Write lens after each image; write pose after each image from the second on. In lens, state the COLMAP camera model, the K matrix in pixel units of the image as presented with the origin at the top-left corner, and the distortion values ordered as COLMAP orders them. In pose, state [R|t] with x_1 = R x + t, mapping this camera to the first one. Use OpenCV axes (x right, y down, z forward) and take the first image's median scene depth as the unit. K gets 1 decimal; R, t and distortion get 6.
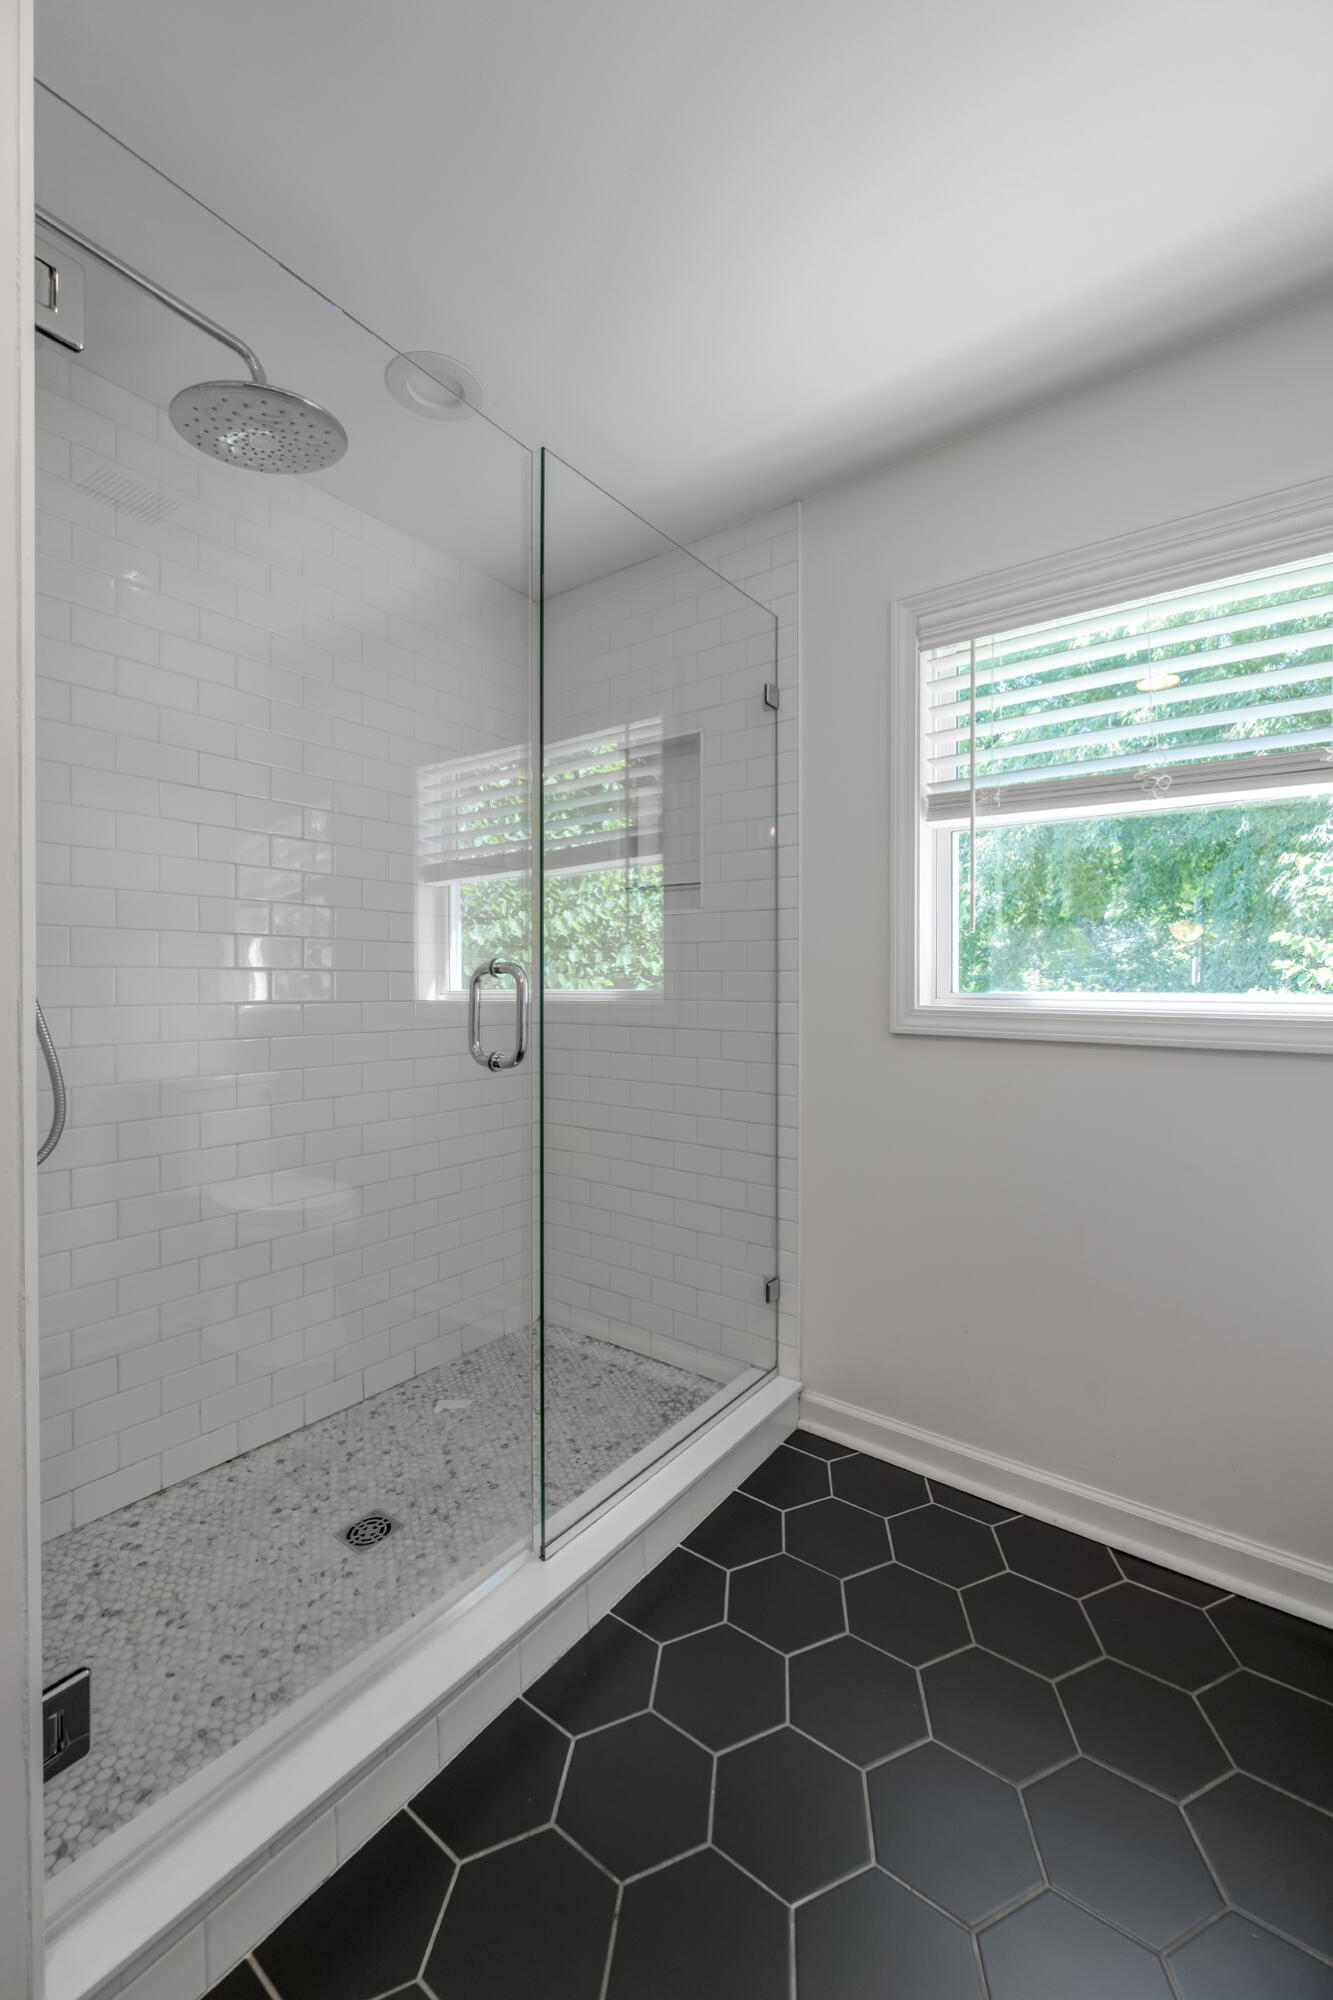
lens RADIAL K [[800.4, 0, 678.3], [0, 800.4, 992.8], [0, 0, 1]] dist [-0.003675, -0.000588]
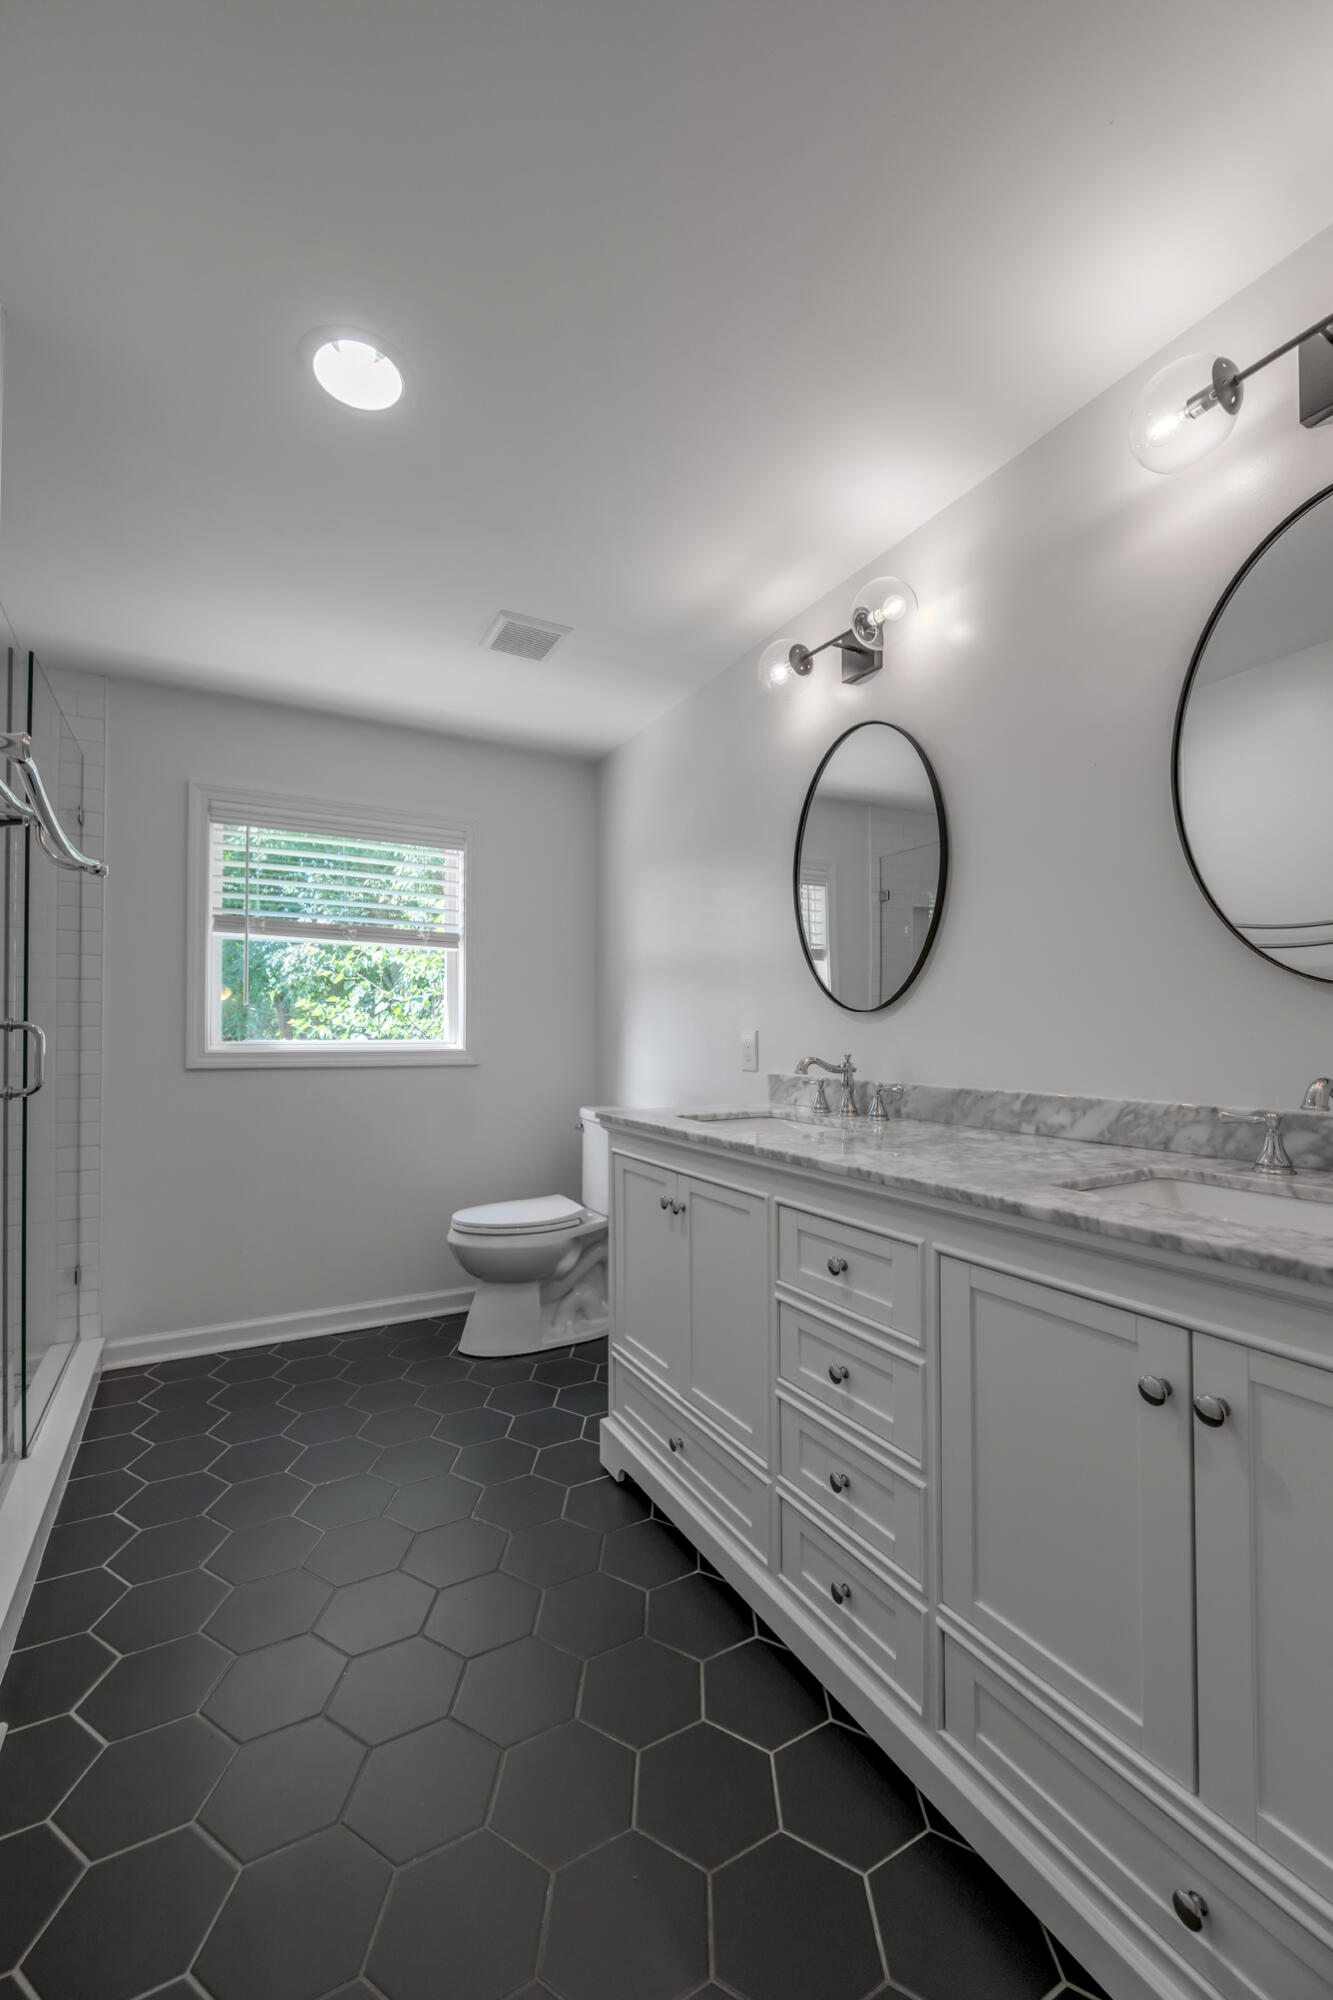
lens RADIAL K [[800.4, 0, 668.5], [0, 800.4, 1012.8], [0, 0, 1]] dist [-0.003675, -0.000588]
pose [[0.411082, 0.023429, 0.911297, -0.722065], [0.016140, 0.999326, -0.032973, 0.010587], [-0.911455, 0.028263, 0.410427, -0.431383]]
